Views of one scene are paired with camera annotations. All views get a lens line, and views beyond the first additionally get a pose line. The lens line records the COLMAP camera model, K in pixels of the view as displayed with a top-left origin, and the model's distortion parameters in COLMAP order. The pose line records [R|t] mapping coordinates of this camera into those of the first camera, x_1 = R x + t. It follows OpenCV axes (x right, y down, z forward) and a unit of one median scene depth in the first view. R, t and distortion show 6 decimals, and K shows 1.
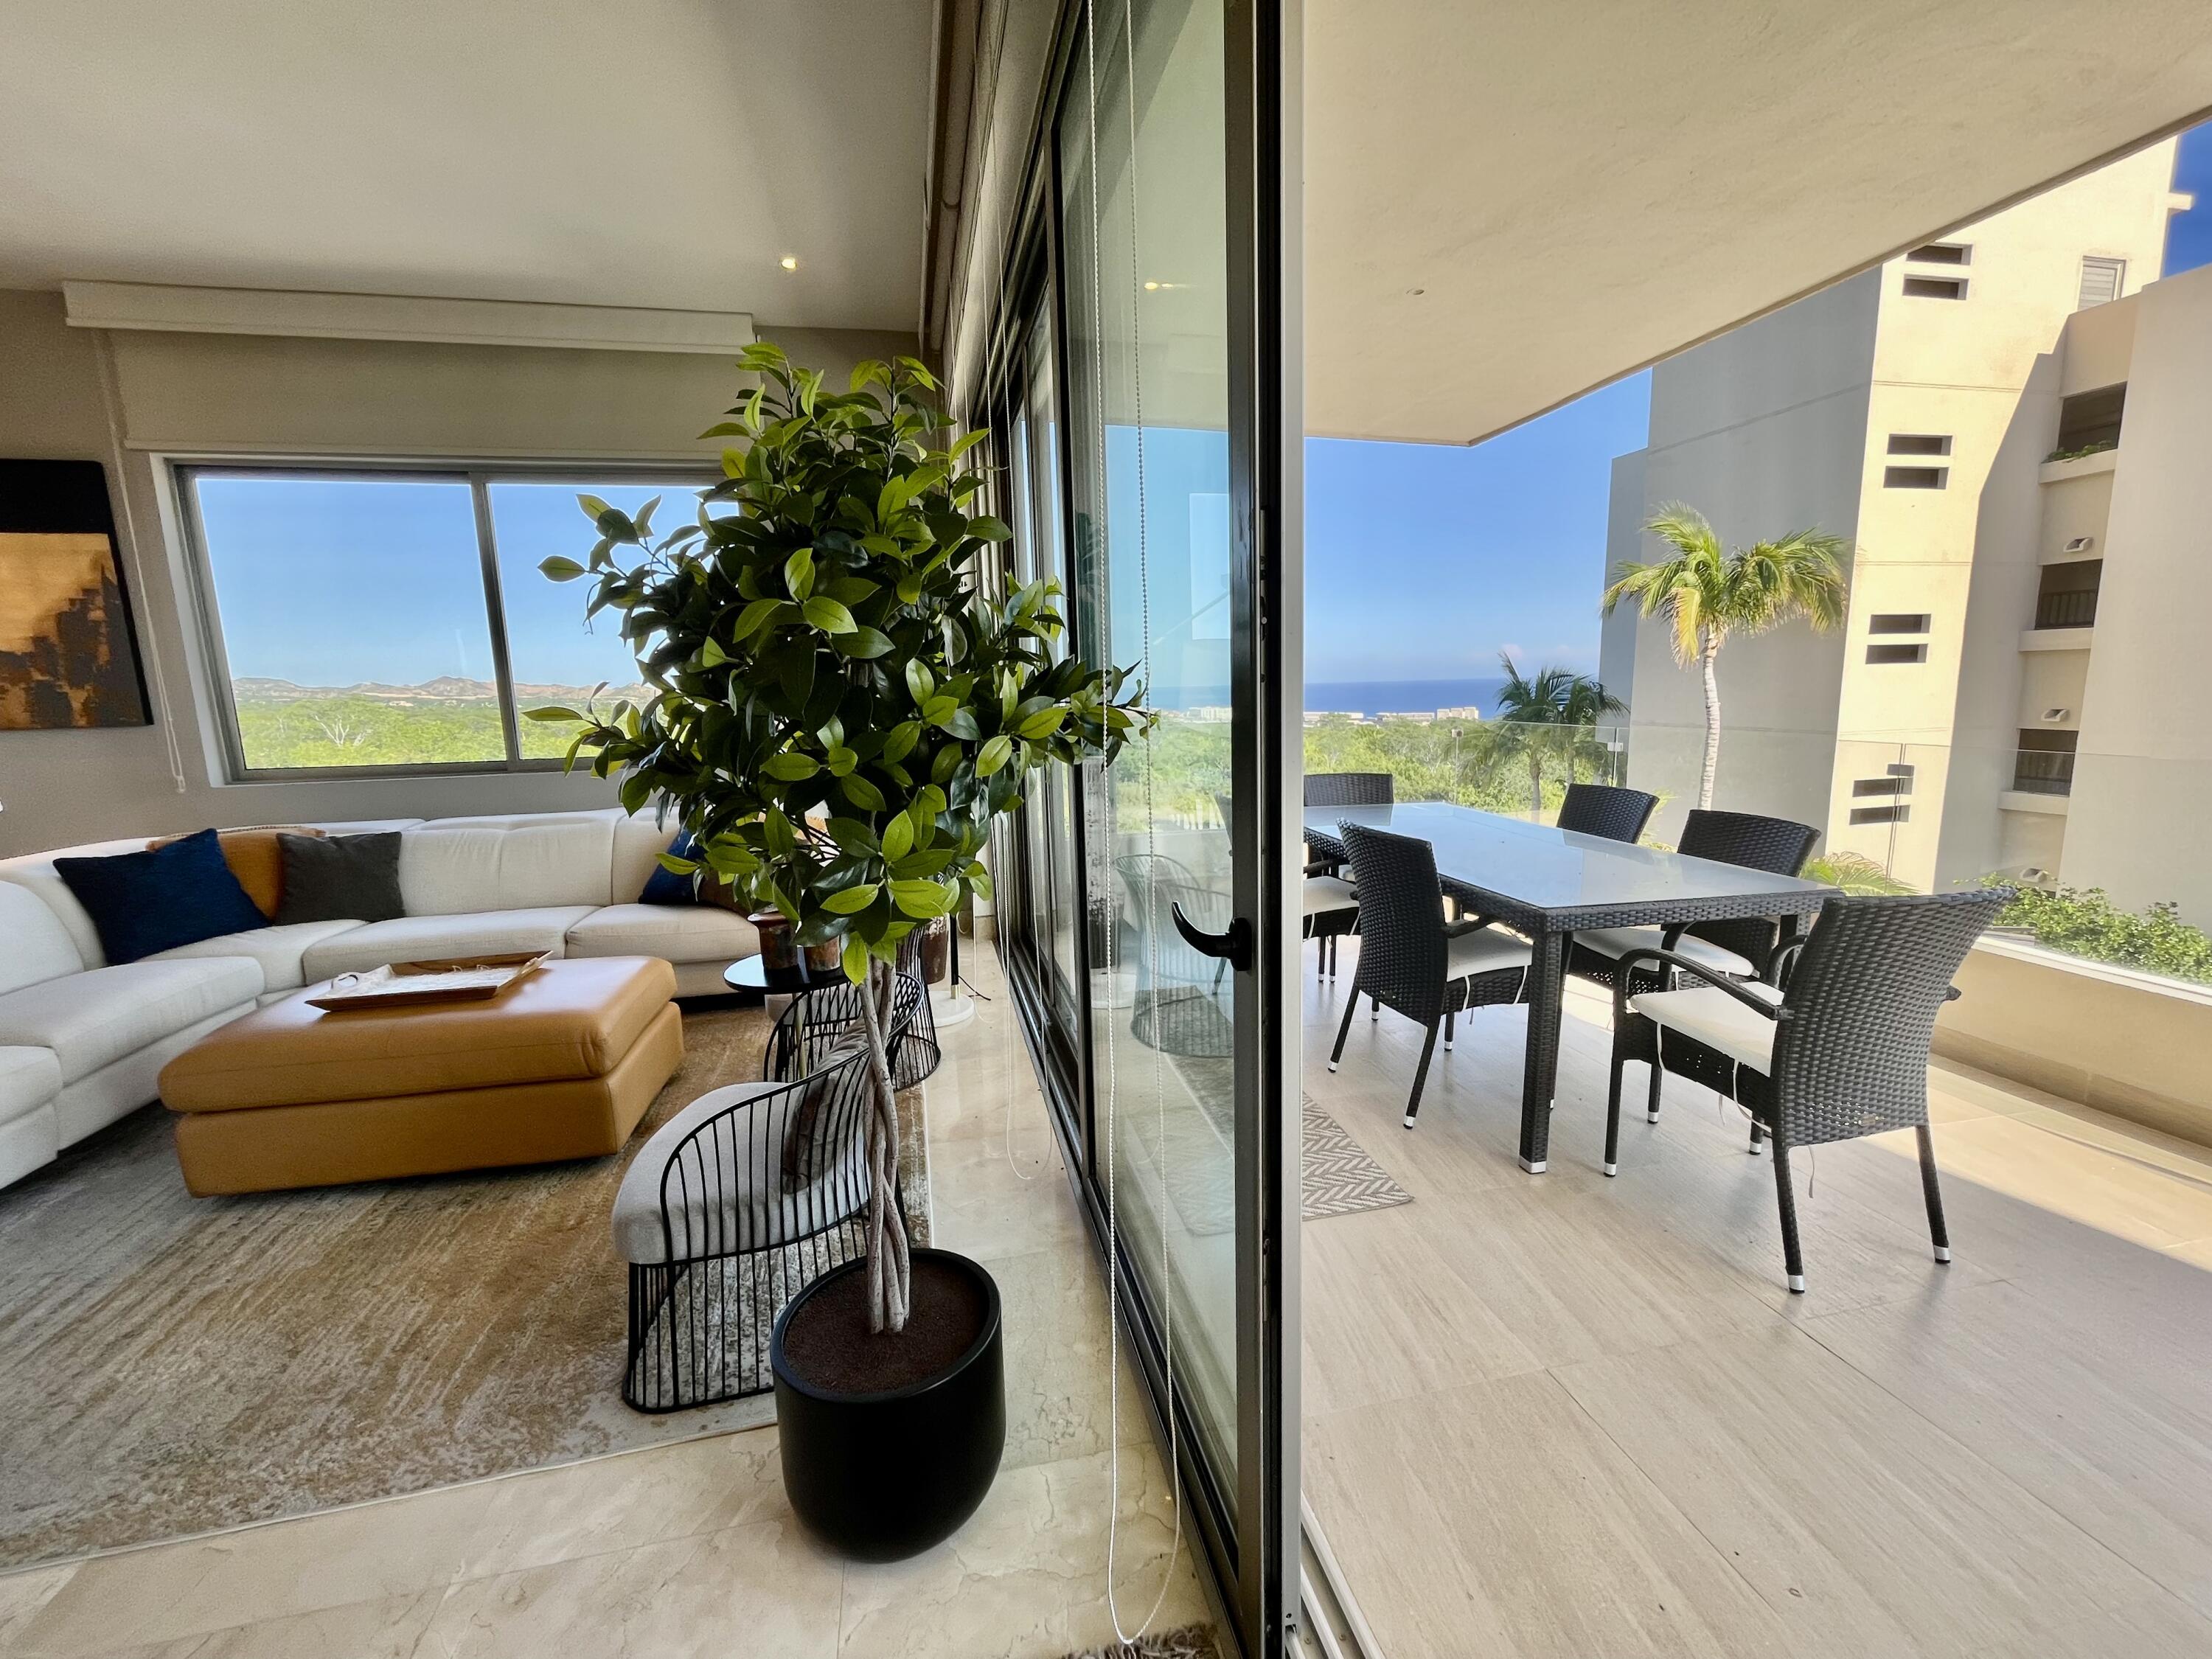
lens RADIAL K [[900.2, 0, 1102.2], [0, 900.2, 826.0], [0, 0, 1]] dist [-0.004120, -0.000382]
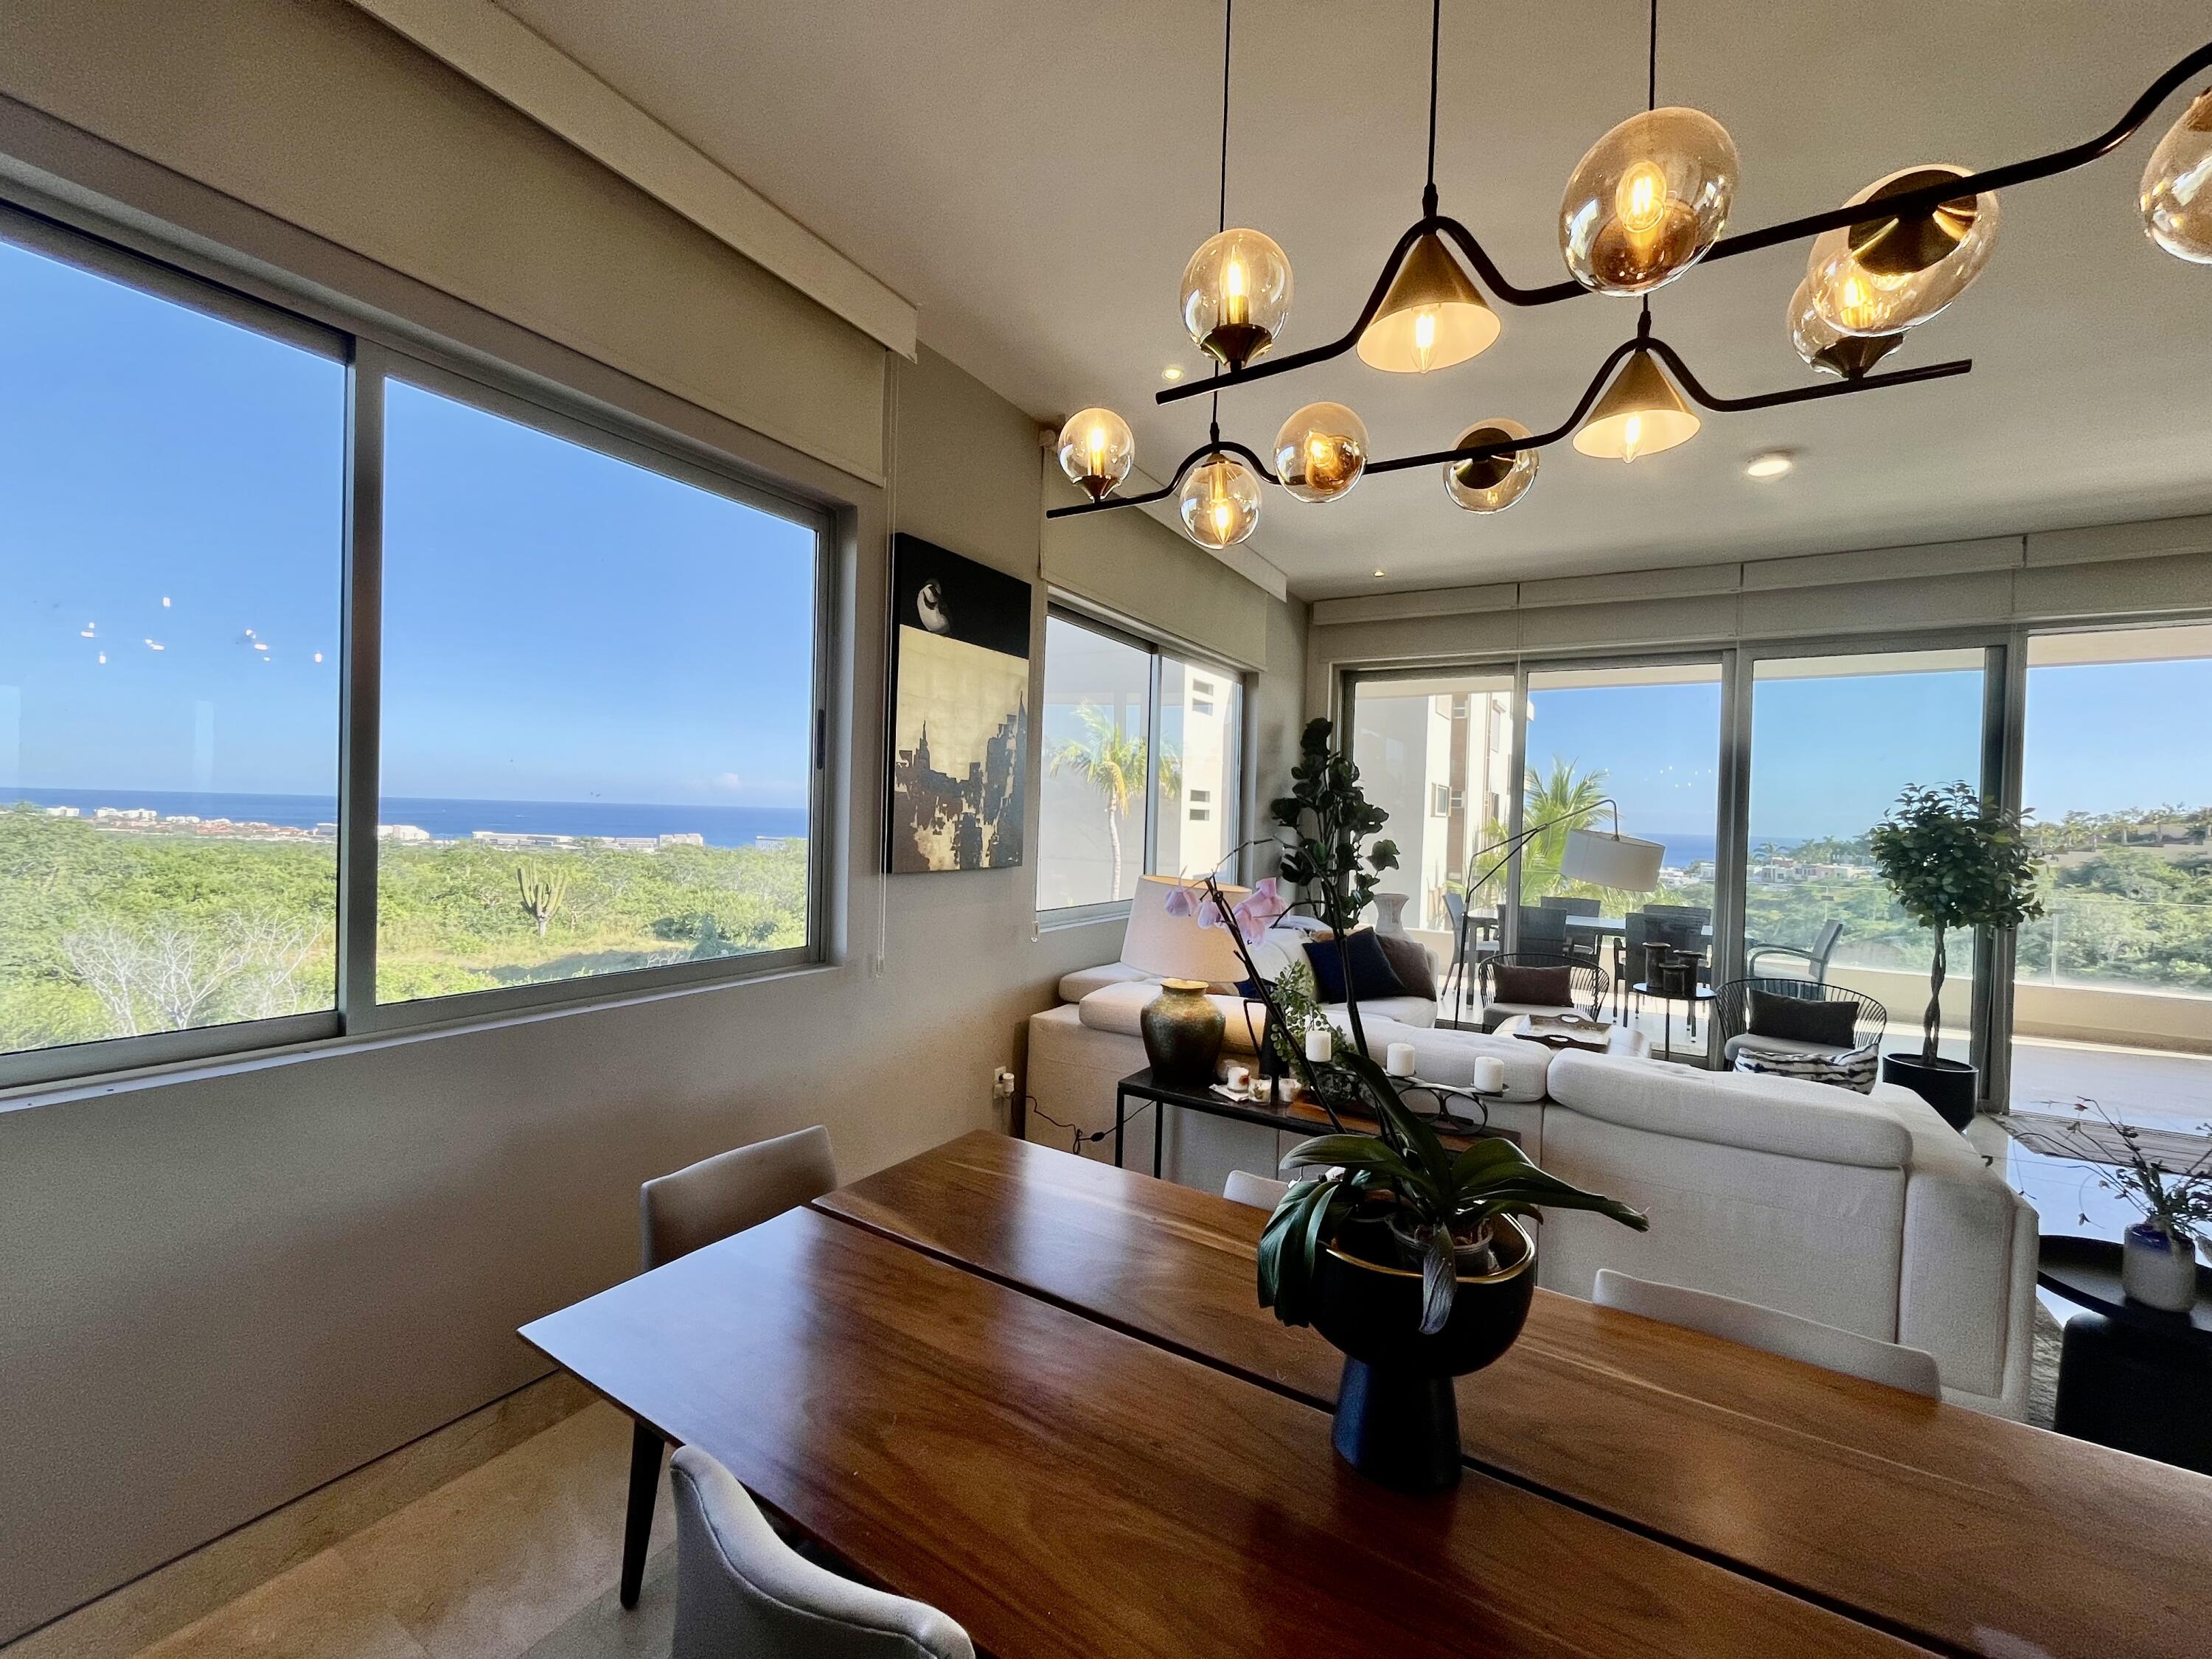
lens RADIAL K [[900.2, 0, 1111.7], [0, 900.2, 824.8], [0, 0, 1]] dist [-0.004120, -0.000382]
pose [[0.678119, 0.037490, 0.733995, -1.709035], [0.067047, 0.991378, -0.112580, -0.047345], [-0.731888, 0.125555, 0.669758, 0.331801]]
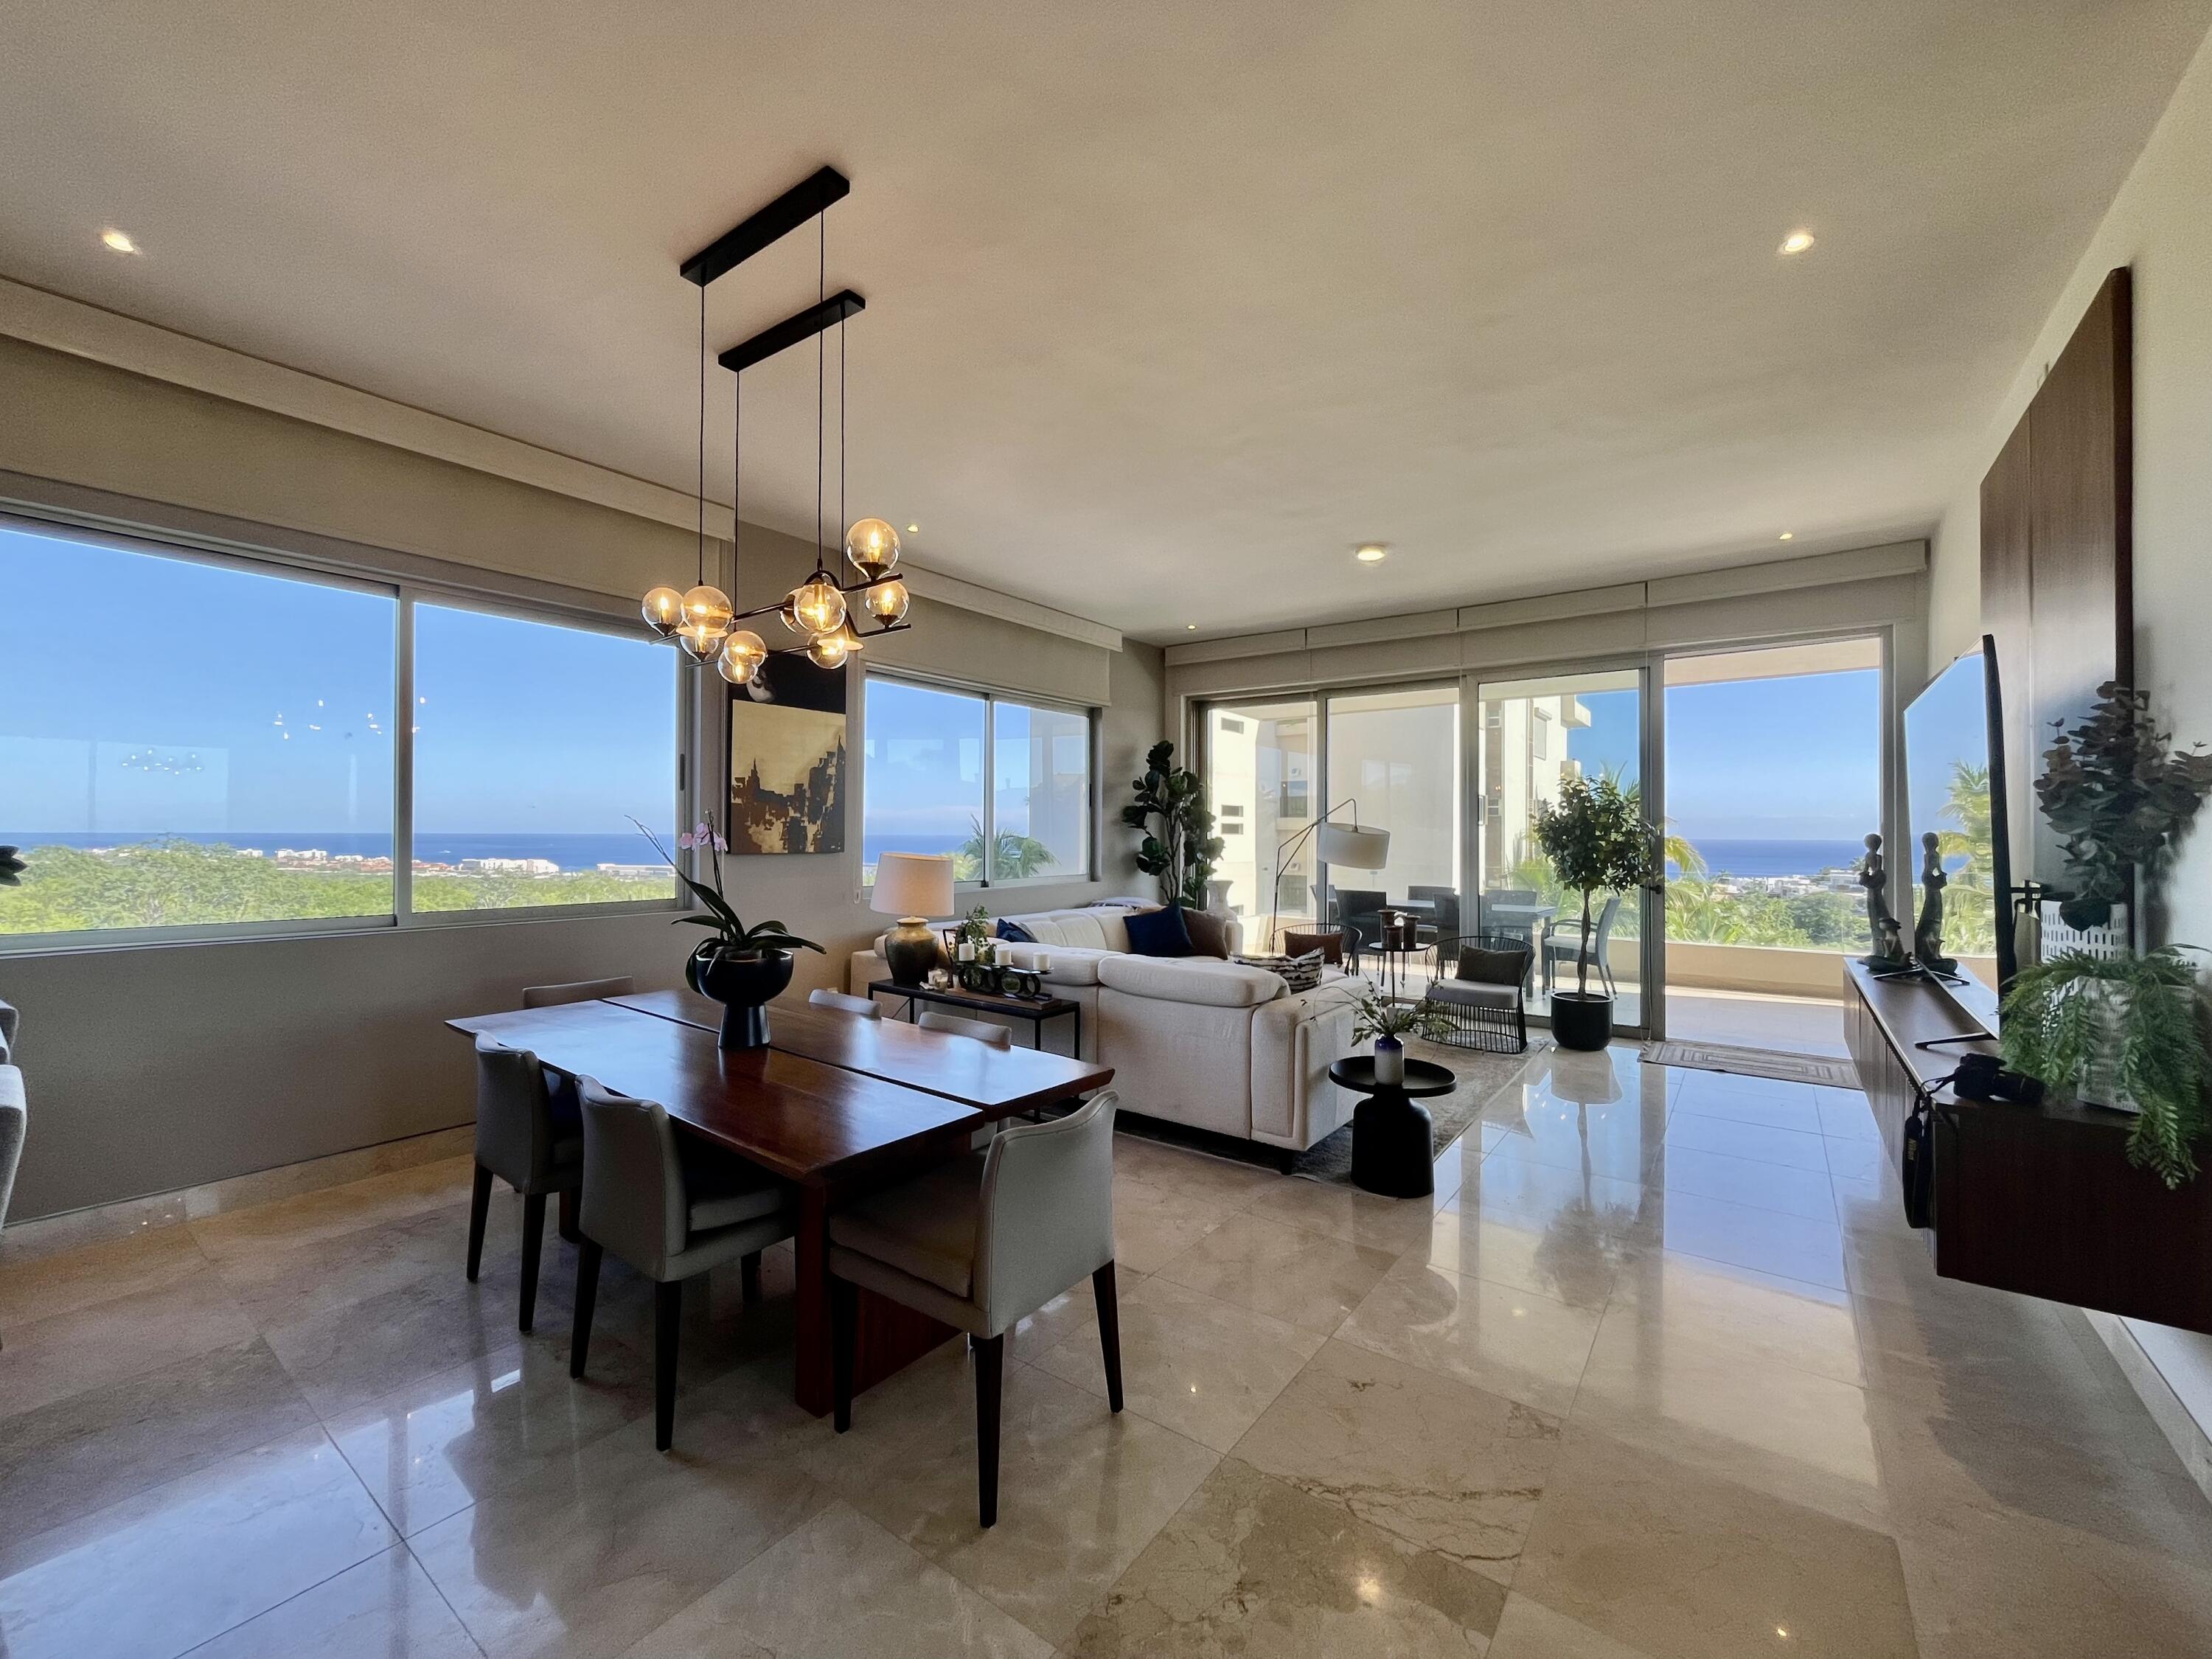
lens RADIAL K [[900.2, 0, 1110.4], [0, 900.2, 828.6], [0, 0, 1]] dist [-0.004120, -0.000382]
pose [[0.748547, 0.033322, 0.662244, -1.700571], [0.077838, 0.987416, -0.137664, 0.070050], [-0.658498, 0.154596, 0.736533, -0.264830]]
